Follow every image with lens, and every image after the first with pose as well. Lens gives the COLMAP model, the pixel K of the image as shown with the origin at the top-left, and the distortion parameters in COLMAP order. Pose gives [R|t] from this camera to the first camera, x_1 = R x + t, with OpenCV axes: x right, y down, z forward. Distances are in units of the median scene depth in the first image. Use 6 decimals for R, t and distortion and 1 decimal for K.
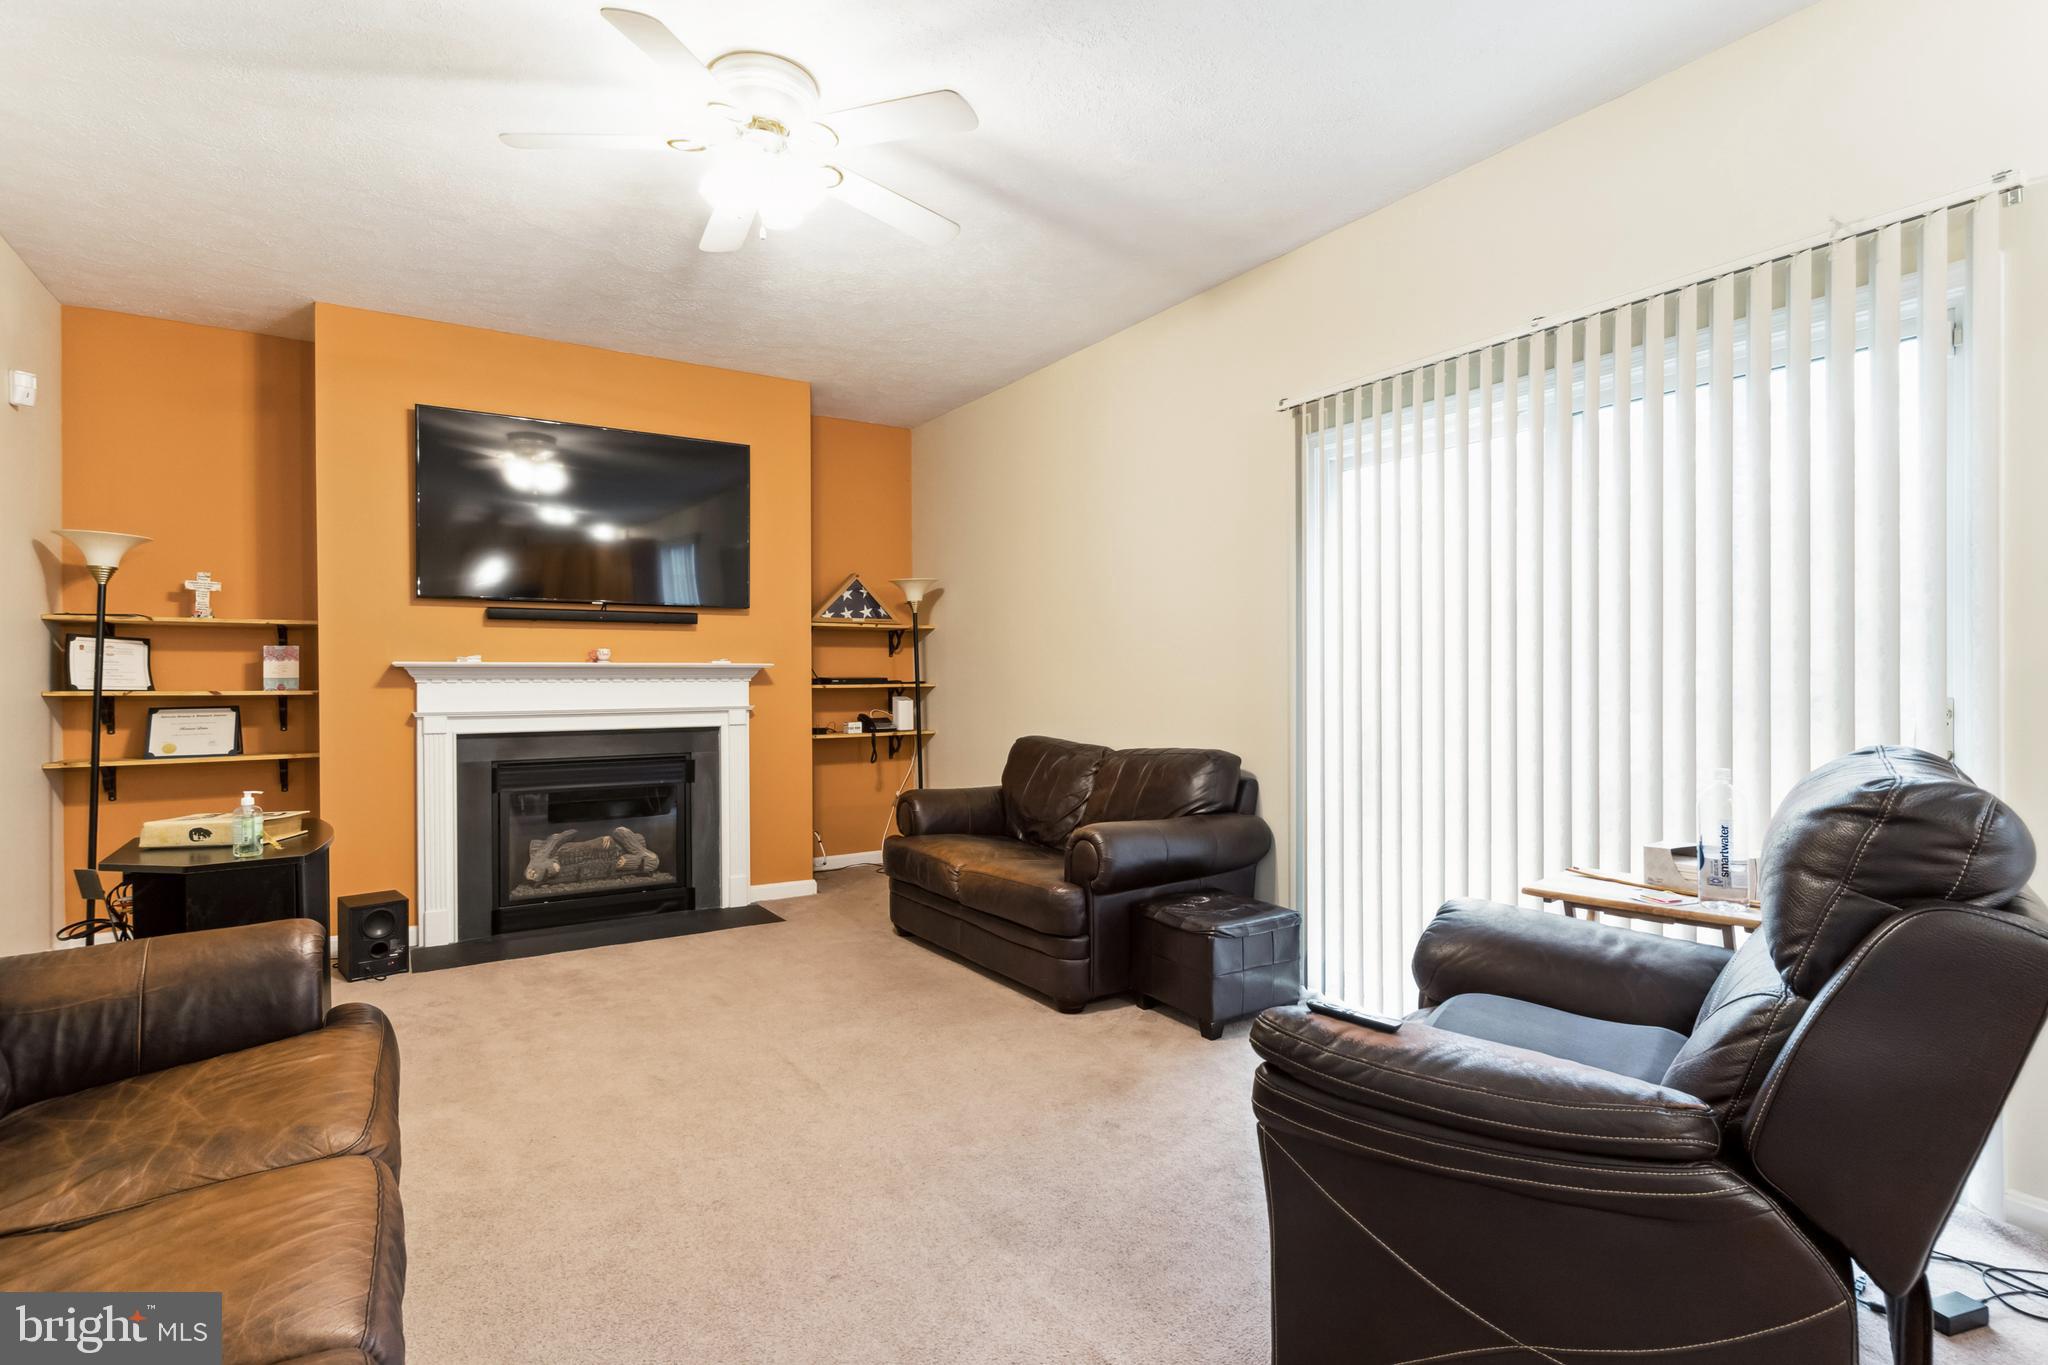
lens RADIAL K [[994.4, 0, 1030.0], [0, 994.4, 676.8], [0, 0, 1]] dist [0.000360, 0.001516]
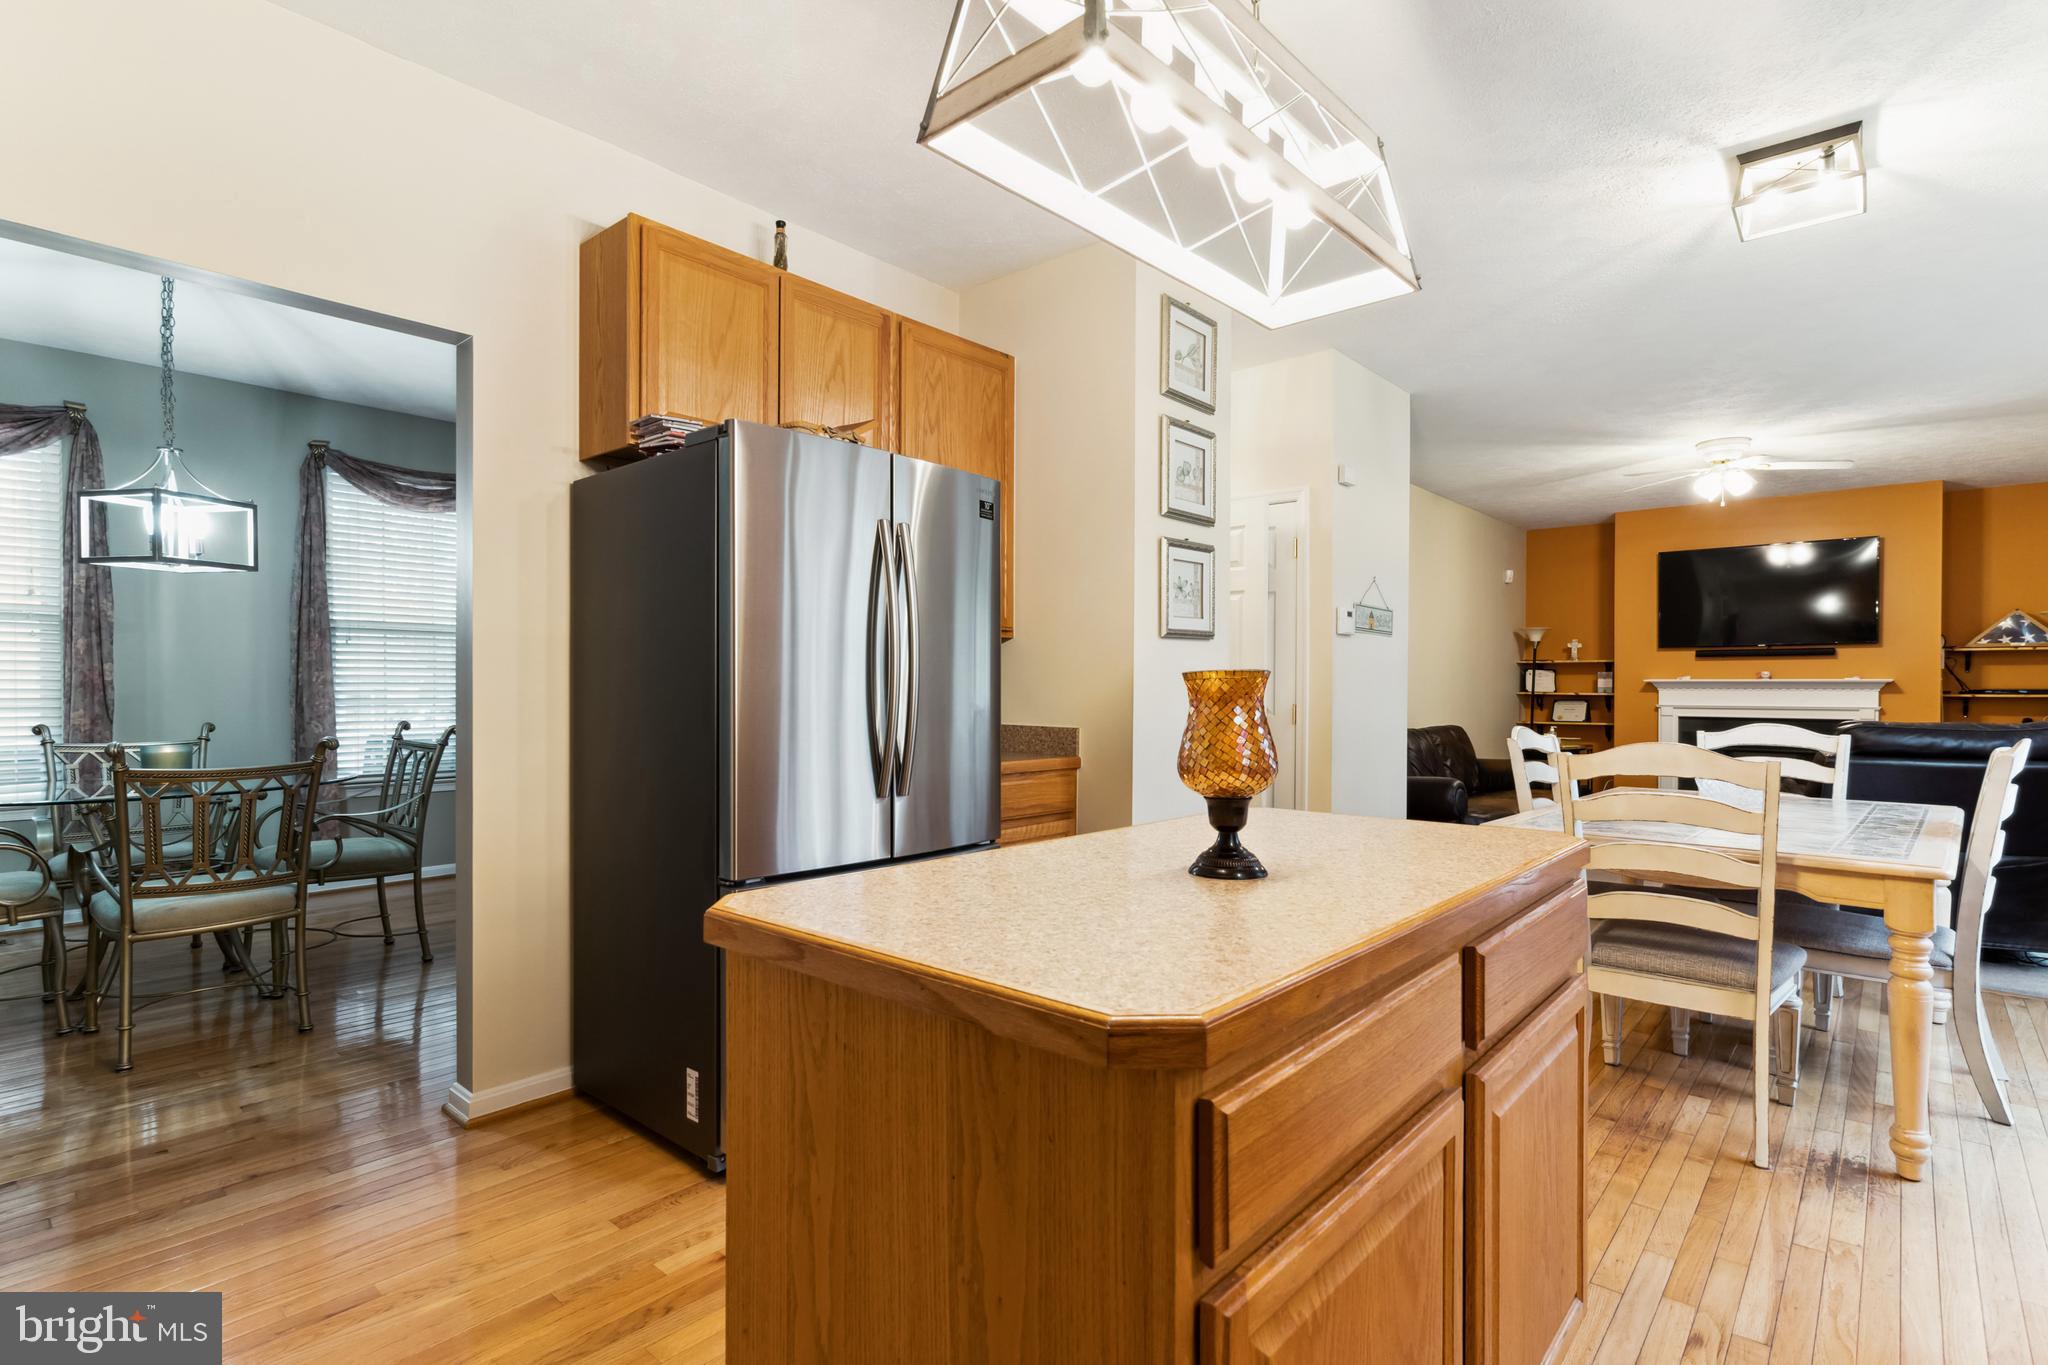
lens RADIAL K [[994.4, 0, 1009.2], [0, 994.4, 685.1], [0, 0, 1]] dist [0.000360, 0.001516]
pose [[0.249299, 0.003686, -0.968420, 0.874241], [-0.003415, 0.999990, 0.002927, -0.004673], [0.968421, 0.002578, 0.249309, -0.675989]]
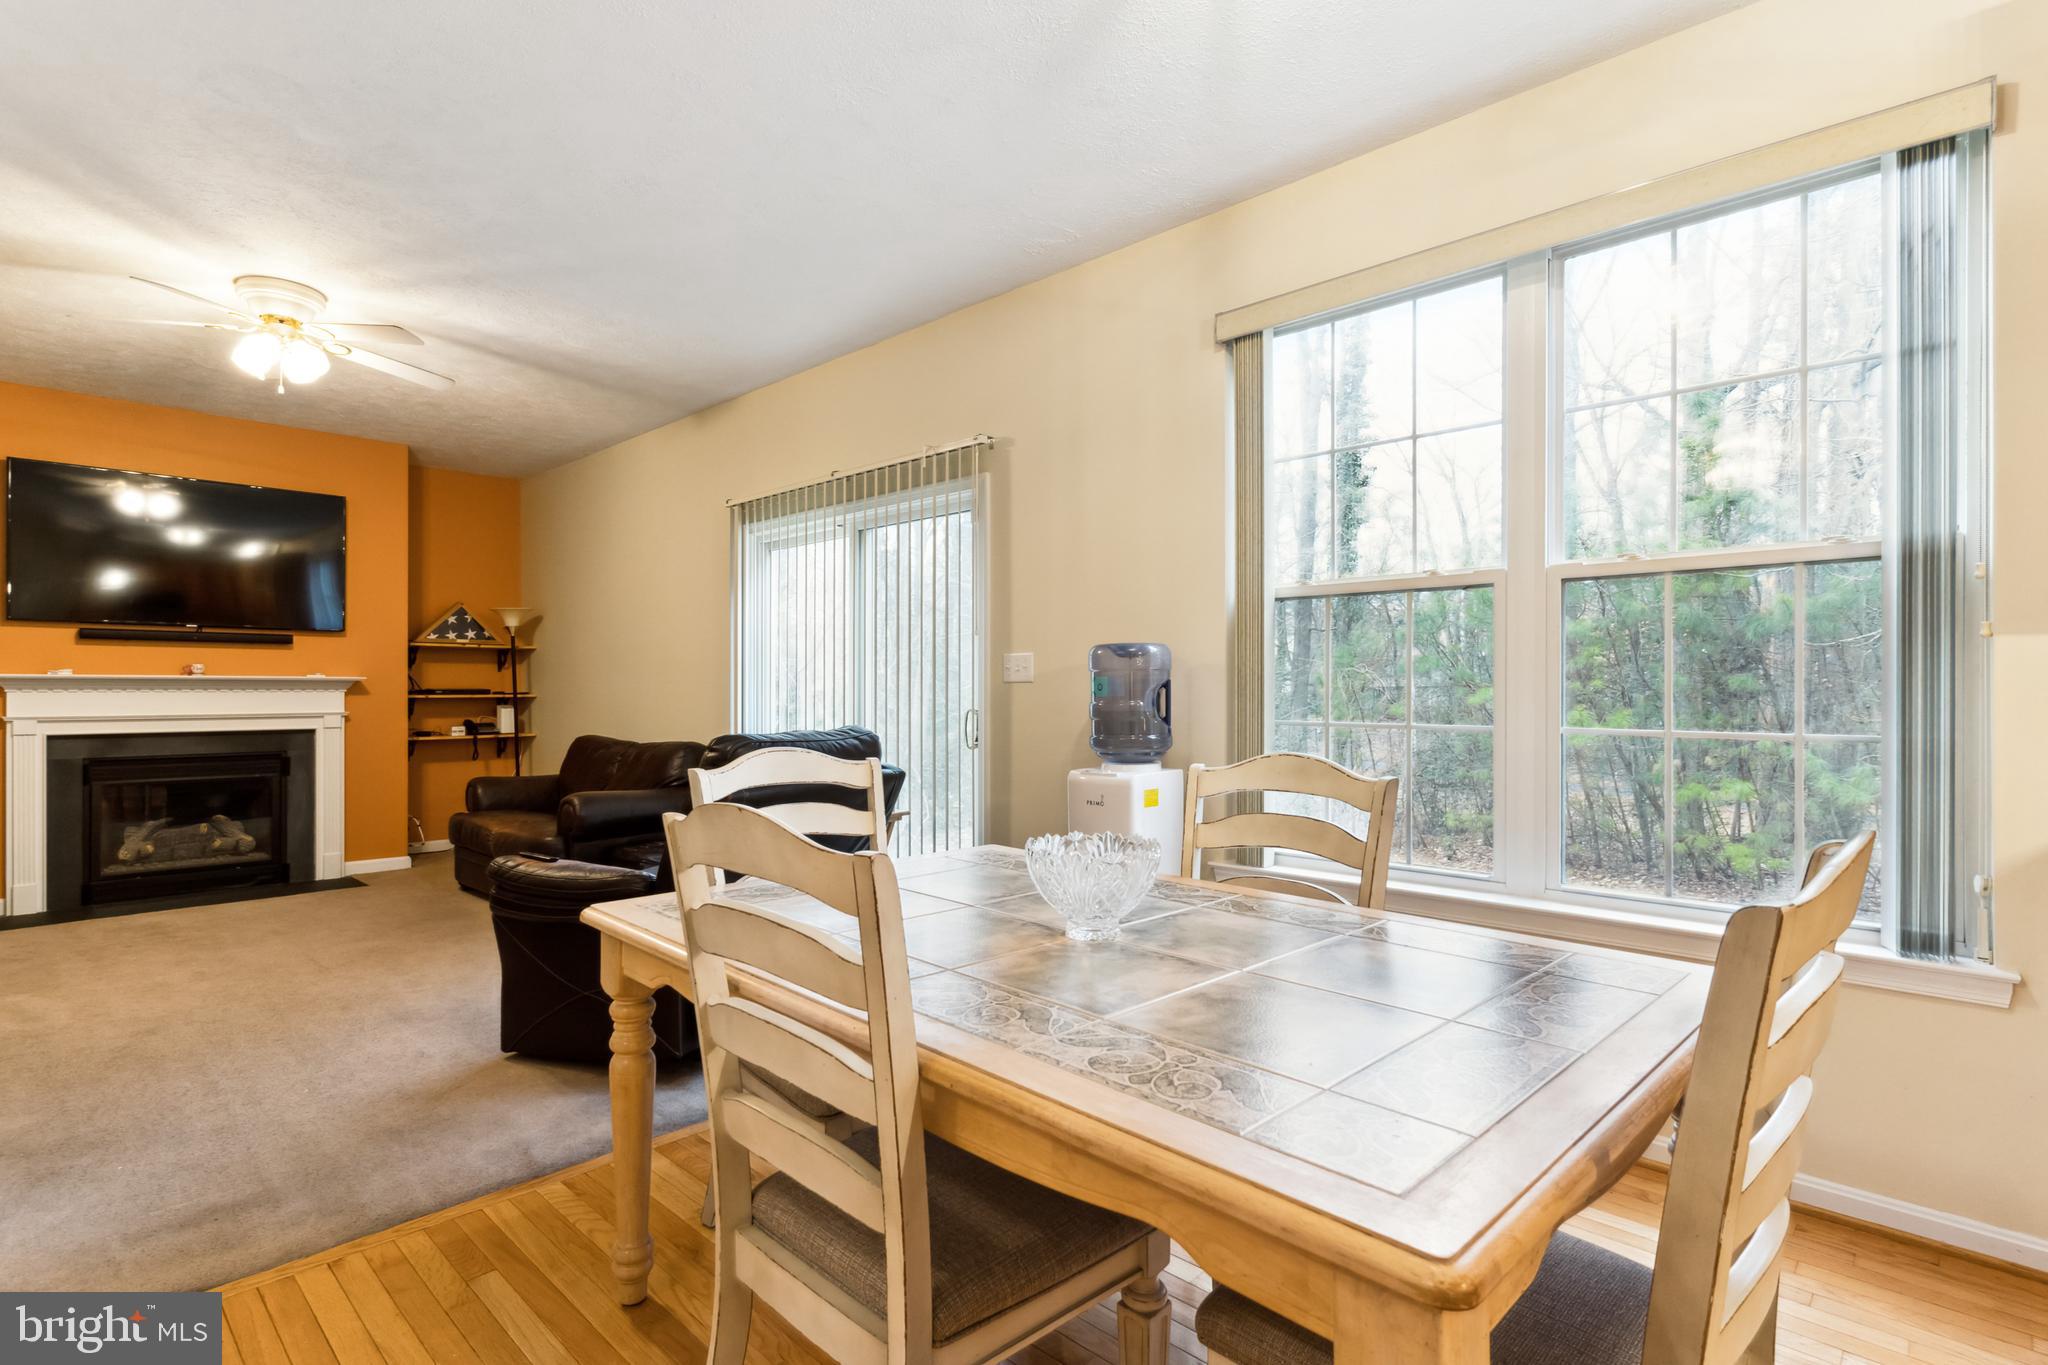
lens RADIAL K [[994.4, 0, 1036.8], [0, 994.4, 682.5], [0, 0, 1]] dist [0.000360, 0.001516]
pose [[0.972880, 0.005271, 0.231252, 0.260591], [-0.003624, 0.999965, -0.007546, -0.000779], [-0.231284, 0.006503, 0.972865, -0.376151]]
